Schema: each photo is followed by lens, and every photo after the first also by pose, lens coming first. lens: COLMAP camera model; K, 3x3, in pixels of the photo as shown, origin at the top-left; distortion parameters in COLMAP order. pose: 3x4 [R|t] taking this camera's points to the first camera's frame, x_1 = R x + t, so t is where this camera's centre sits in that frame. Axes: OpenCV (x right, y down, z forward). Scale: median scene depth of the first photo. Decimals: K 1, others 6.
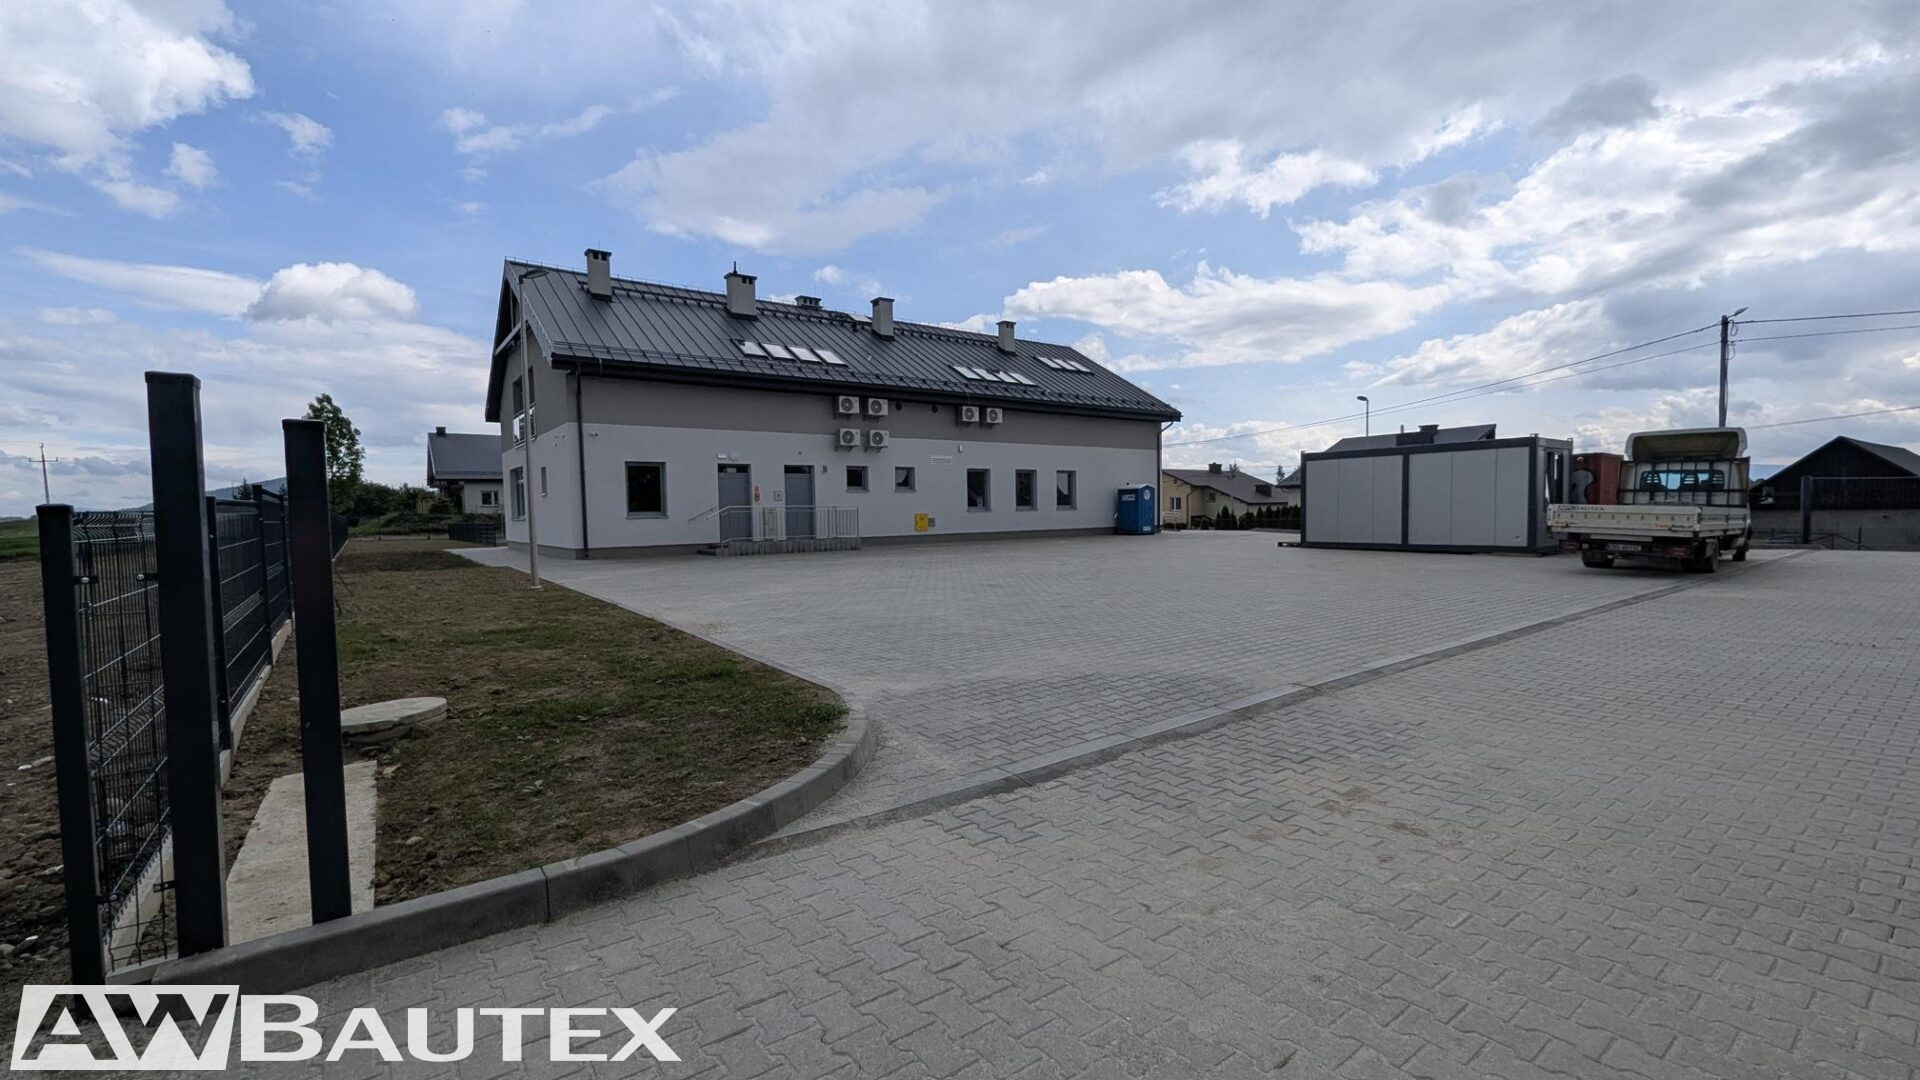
lens RADIAL K [[822.5, 0, 975.7], [0, 822.5, 555.6], [0, 0, 1]] dist [0.001841, 0.000203]
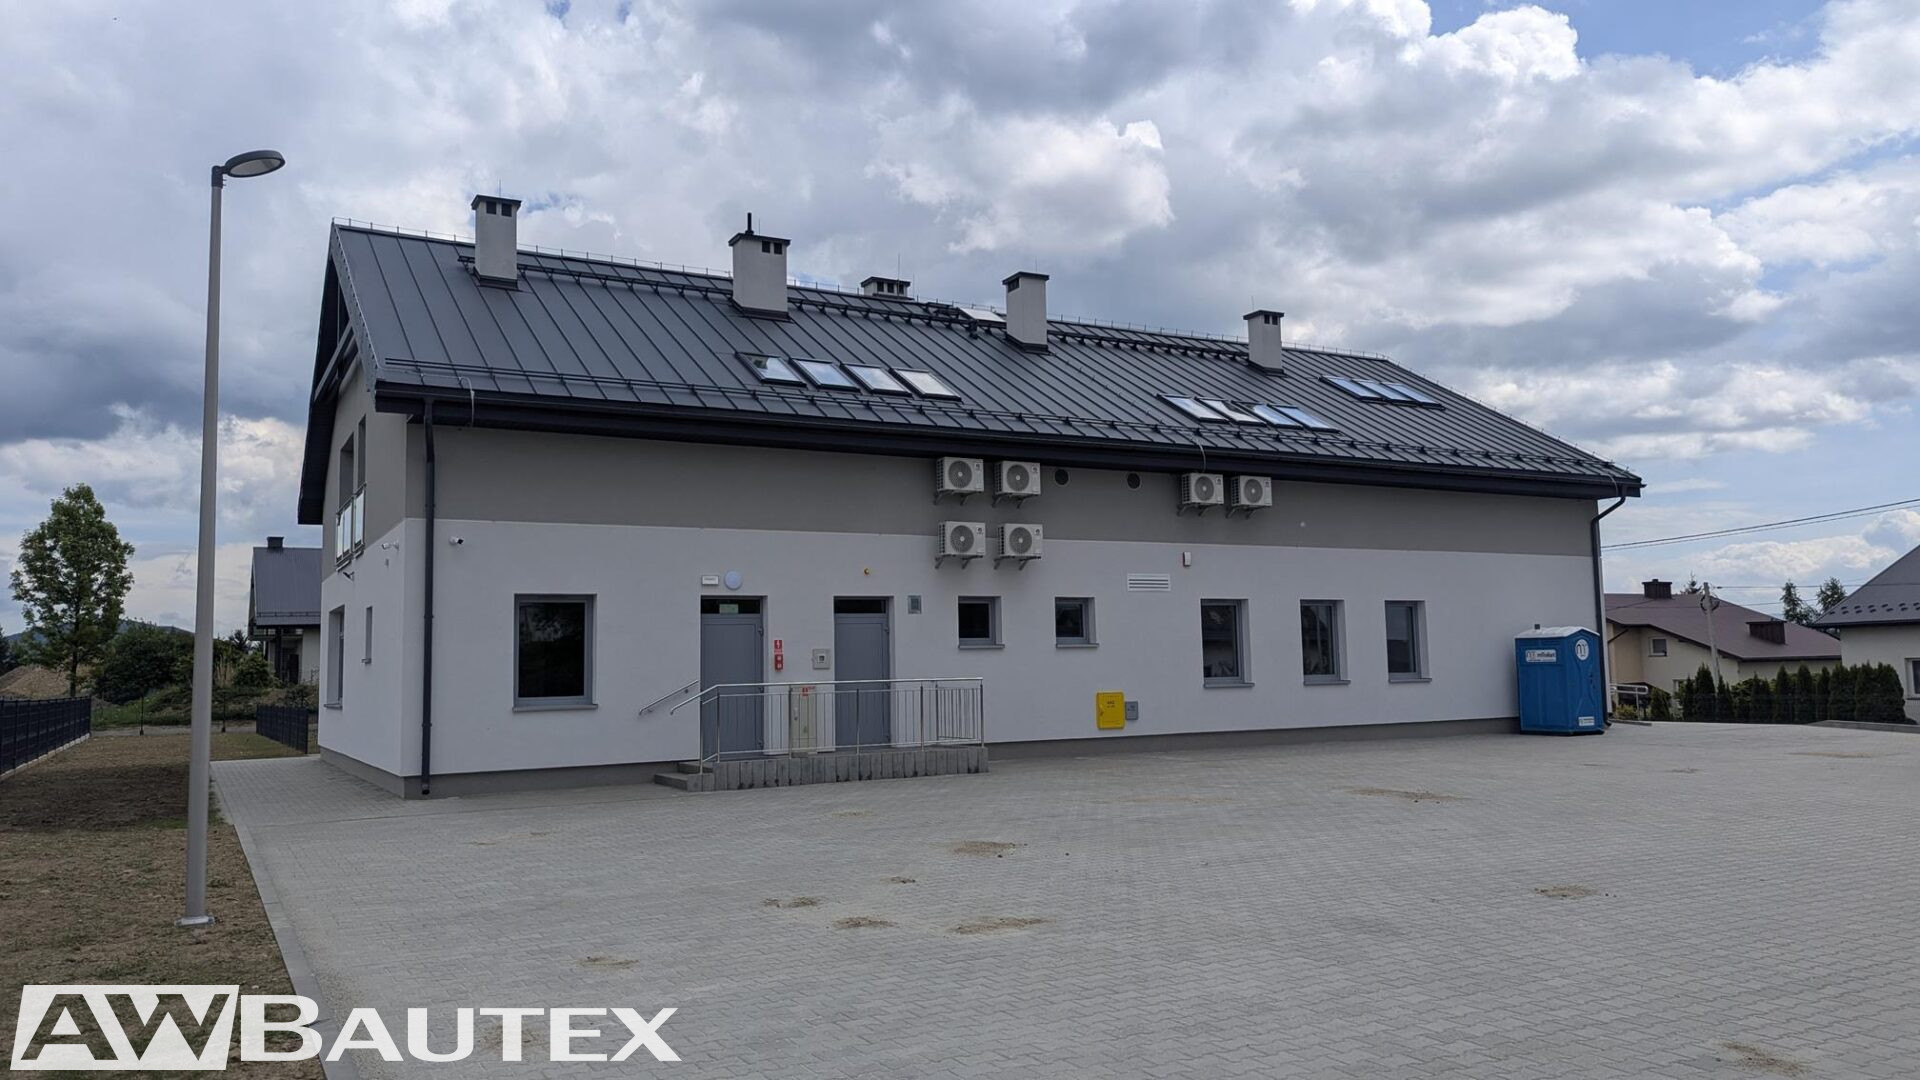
lens RADIAL K [[1394.5, 0, 960.0], [0, 1394.5, 540.0], [0, 0, 1]] dist [0.063389, 0.000204]
pose [[0.989484, -0.017032, -0.143634, -0.032953], [-0.003797, 0.989642, -0.143509, -0.021263], [0.144591, 0.142545, 0.979170, 0.165308]]
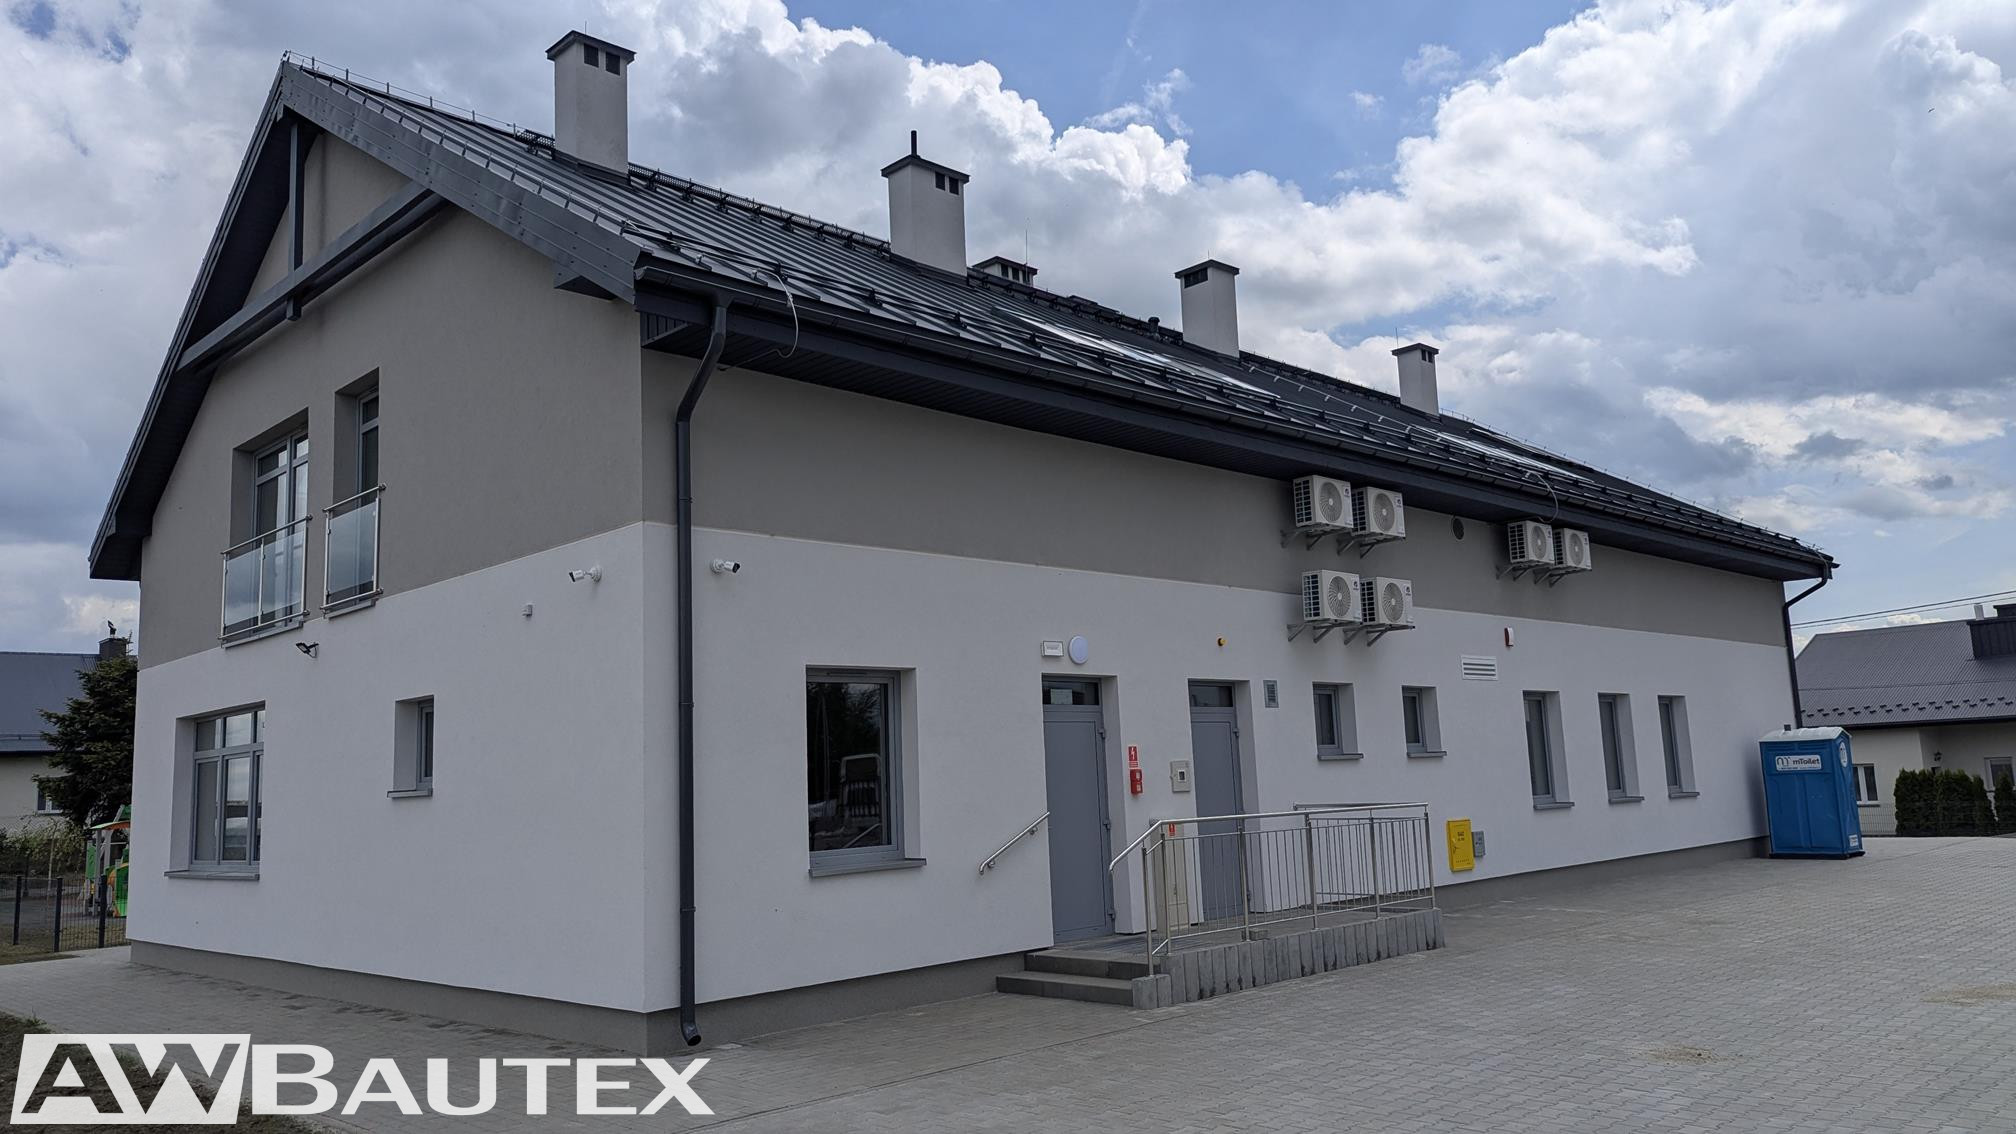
lens RADIAL K [[1453.3, 0, 1002.0], [0, 1453.3, 565.8], [0, 0, 1]] dist [0.039878, -0.004890]
pose [[0.991251, -0.003670, 0.131942, -0.331231], [0.030697, 0.978615, -0.203397, -0.035852], [-0.128373, 0.205668, 0.970165, 0.396898]]
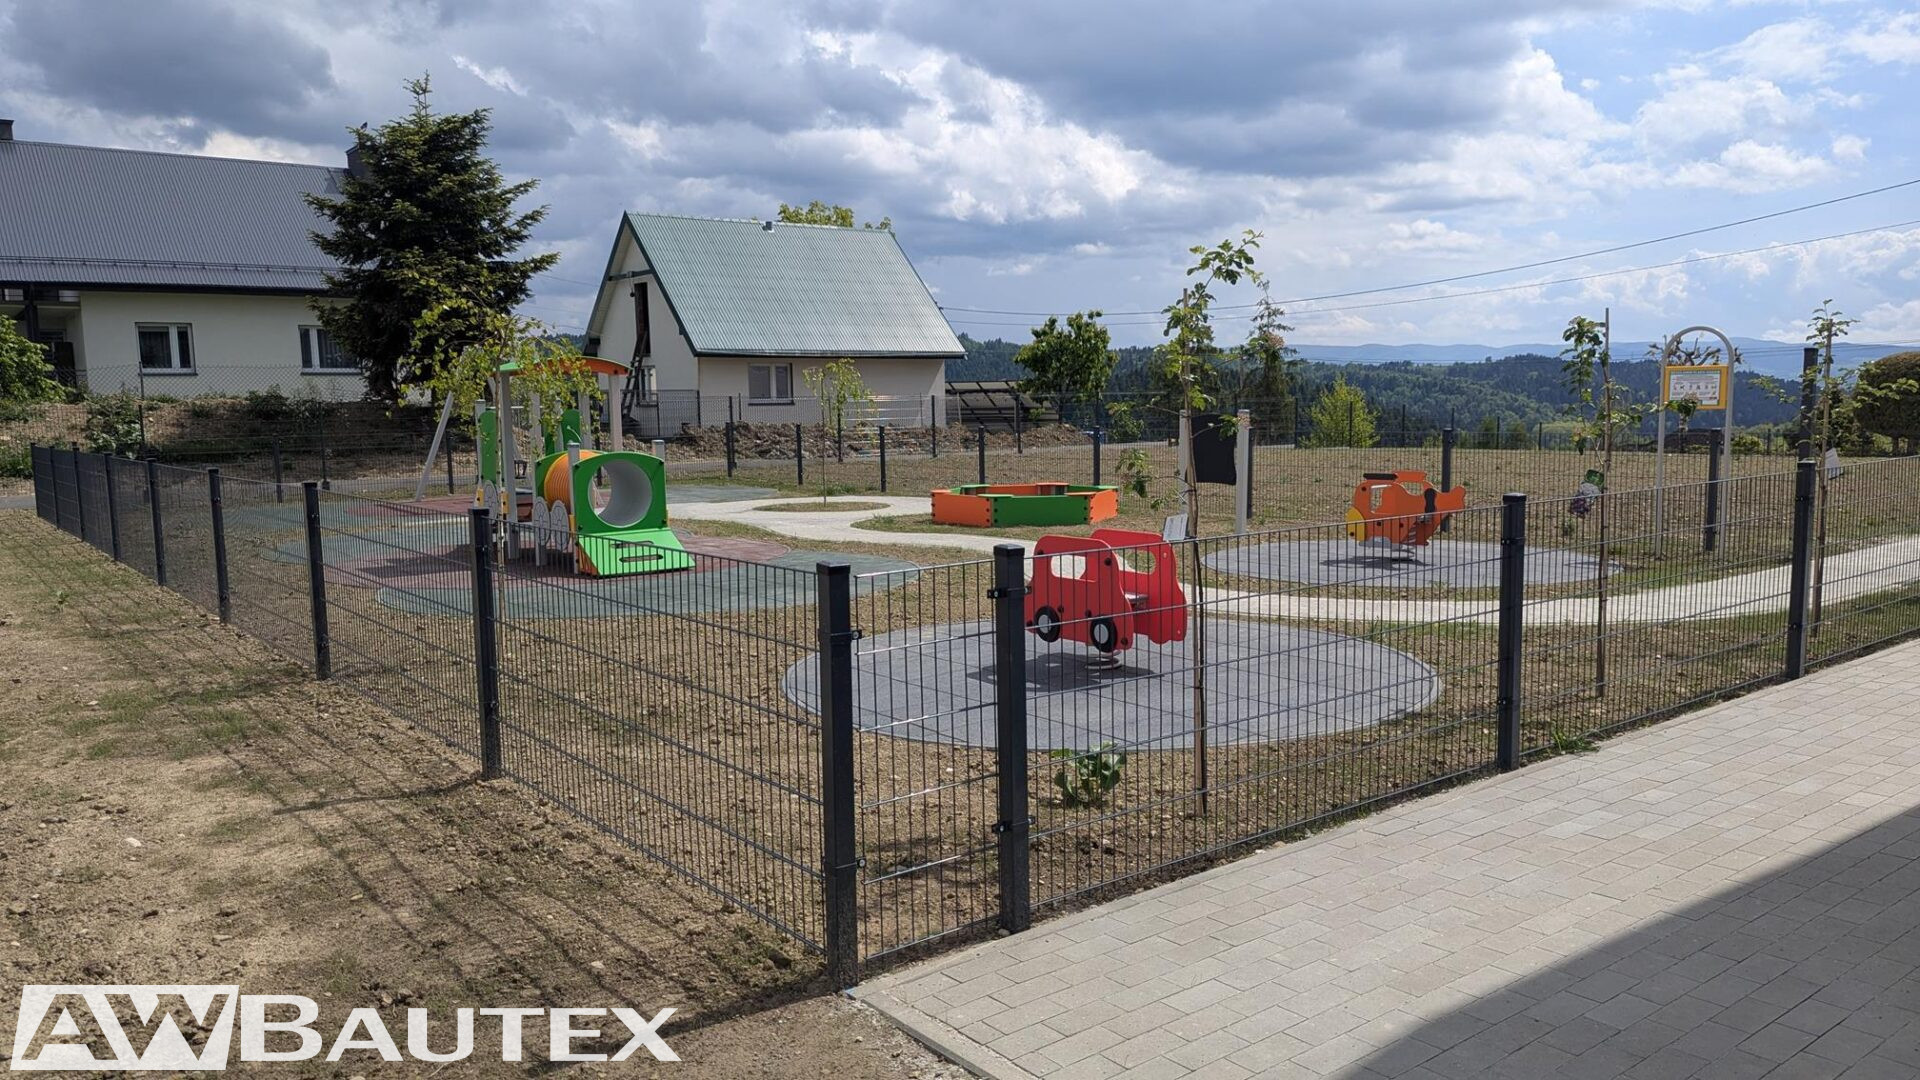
lens RADIAL K [[1394.5, 0, 960.0], [0, 1394.5, 540.0], [0, 0, 1]] dist [0.063389, 0.000204]
pose [[0.999975, 0.001988, 0.006813, -0.680396], [-0.002358, 0.998505, 0.054617, -0.059768], [-0.006694, -0.054632, 0.998484, 1.072063]]
